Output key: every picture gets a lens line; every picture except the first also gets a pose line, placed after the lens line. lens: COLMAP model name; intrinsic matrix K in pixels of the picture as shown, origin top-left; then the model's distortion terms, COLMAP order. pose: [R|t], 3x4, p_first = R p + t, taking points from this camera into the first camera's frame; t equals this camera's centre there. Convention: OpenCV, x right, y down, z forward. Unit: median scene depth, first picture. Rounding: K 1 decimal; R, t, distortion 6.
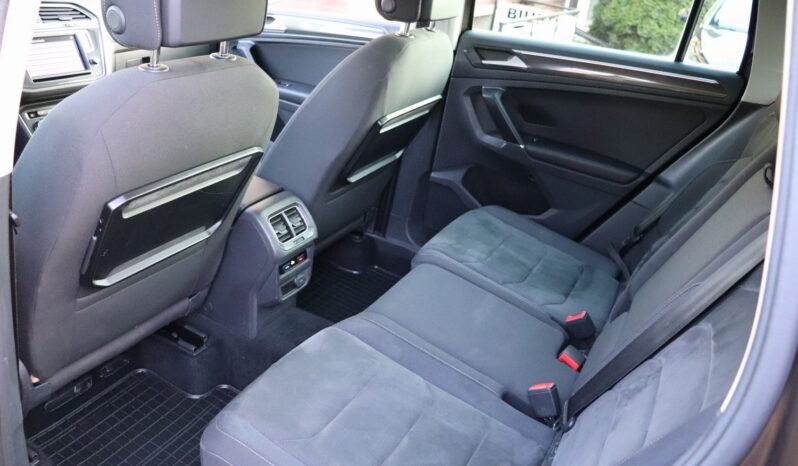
lens RADIAL K [[652.9, 0, 394.2], [0, 652.9, 236.0], [0, 0, 1]] dist [-0.177053, 0.143529]
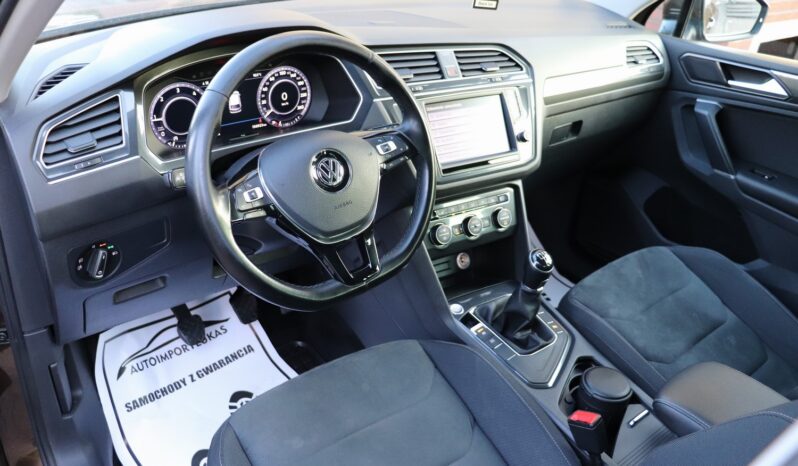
lens RADIAL K [[652.9, 0, 400.8], [0, 652.9, 231.6], [0, 0, 1]] dist [-0.177053, 0.143529]
pose [[0.914467, 0.159386, -0.371949, -0.332488], [-0.147207, 0.987216, 0.061116, -0.205763], [0.376935, -0.001135, 0.926239, 0.332042]]
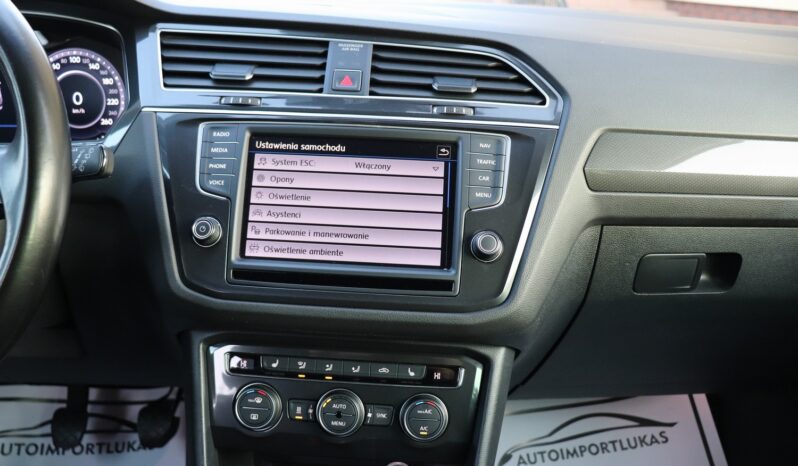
lens RADIAL K [[652.9, 0, 388.7], [0, 652.9, 234.9], [0, 0, 1]] dist [-0.177053, 0.143529]
pose [[0.510854, 0.221395, -0.830670, -0.266576], [-0.354809, 0.934430, 0.030846, -0.279473], [0.783032, 0.278971, 0.555910, 0.813942]]
